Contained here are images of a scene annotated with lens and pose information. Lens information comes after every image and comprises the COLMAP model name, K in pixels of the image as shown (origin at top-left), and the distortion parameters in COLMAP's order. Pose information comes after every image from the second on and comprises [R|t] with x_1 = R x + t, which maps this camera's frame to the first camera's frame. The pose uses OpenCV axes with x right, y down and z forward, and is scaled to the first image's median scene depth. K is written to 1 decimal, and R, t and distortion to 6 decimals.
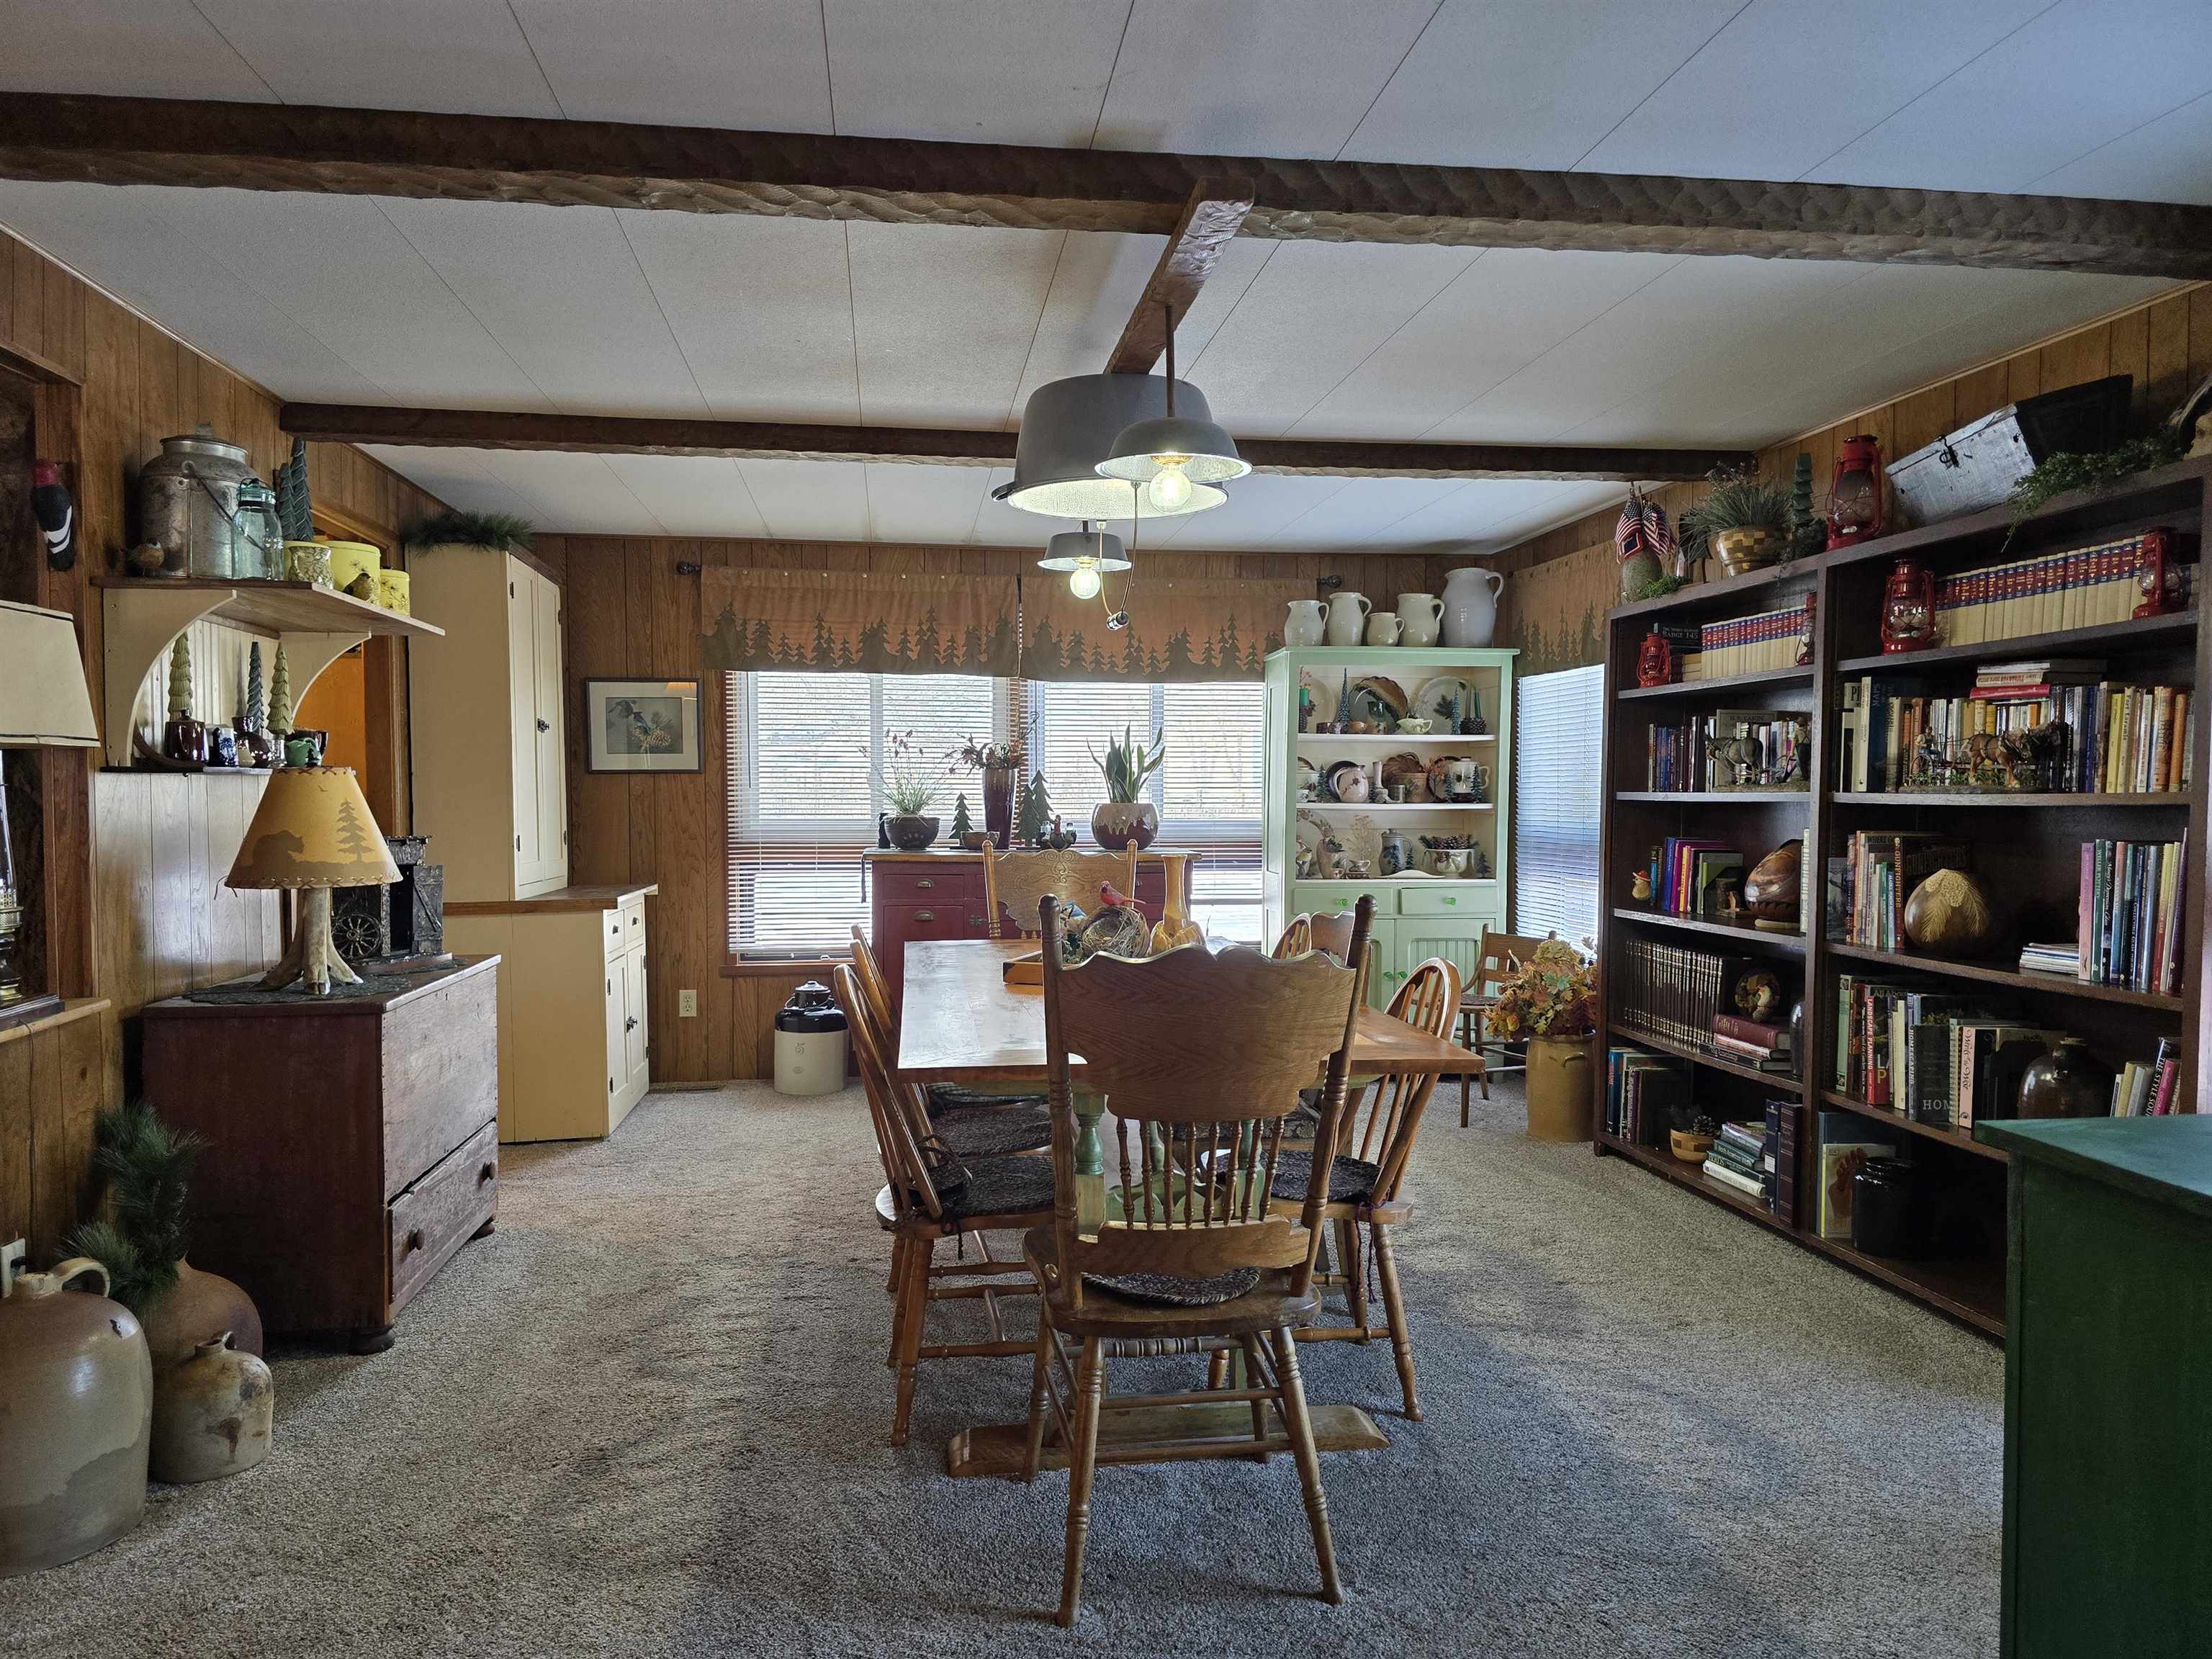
lens RADIAL K [[1485.8, 0, 1105.1], [0, 1485.8, 813.7], [0, 0, 1]] dist [0.057080, -0.054992]
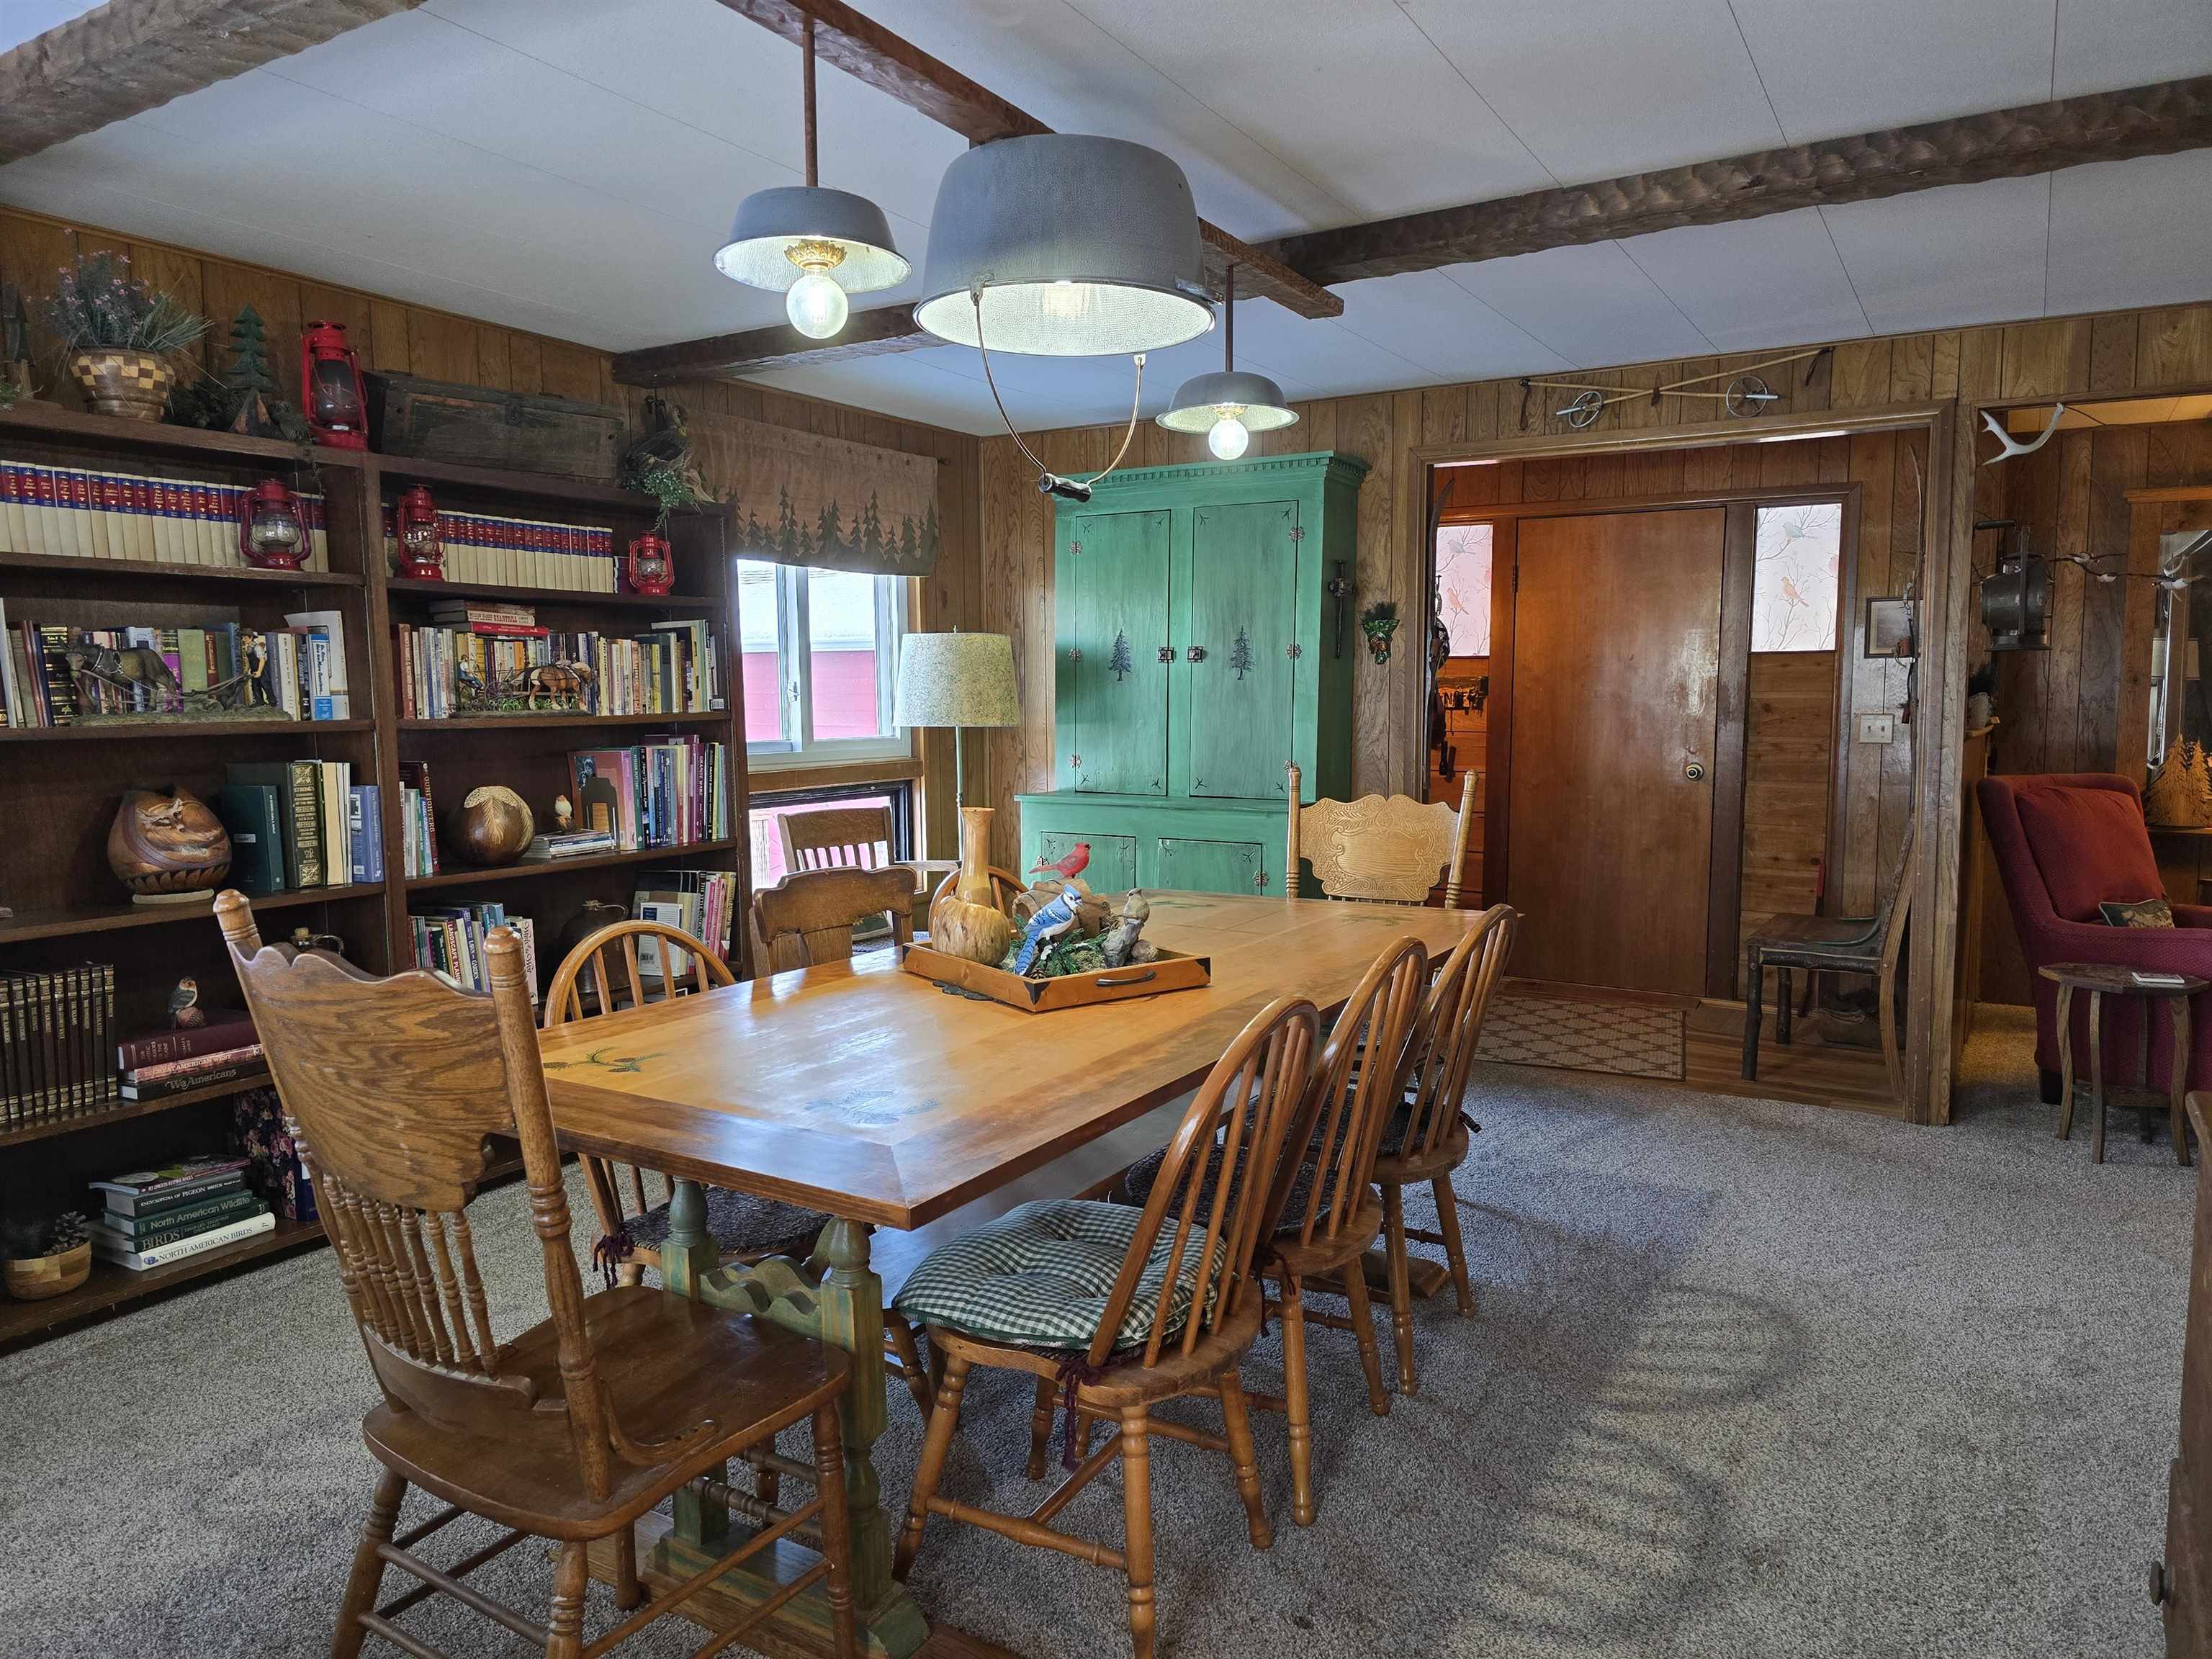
lens RADIAL K [[1485.8, 0, 1072.7], [0, 1485.8, 830.2], [0, 0, 1]] dist [0.057080, -0.054992]
pose [[-0.769670, -0.054645, 0.636099, -0.471310], [0.016745, 0.994260, 0.105676, -0.040303], [-0.638222, 0.091987, -0.764337, 1.584154]]
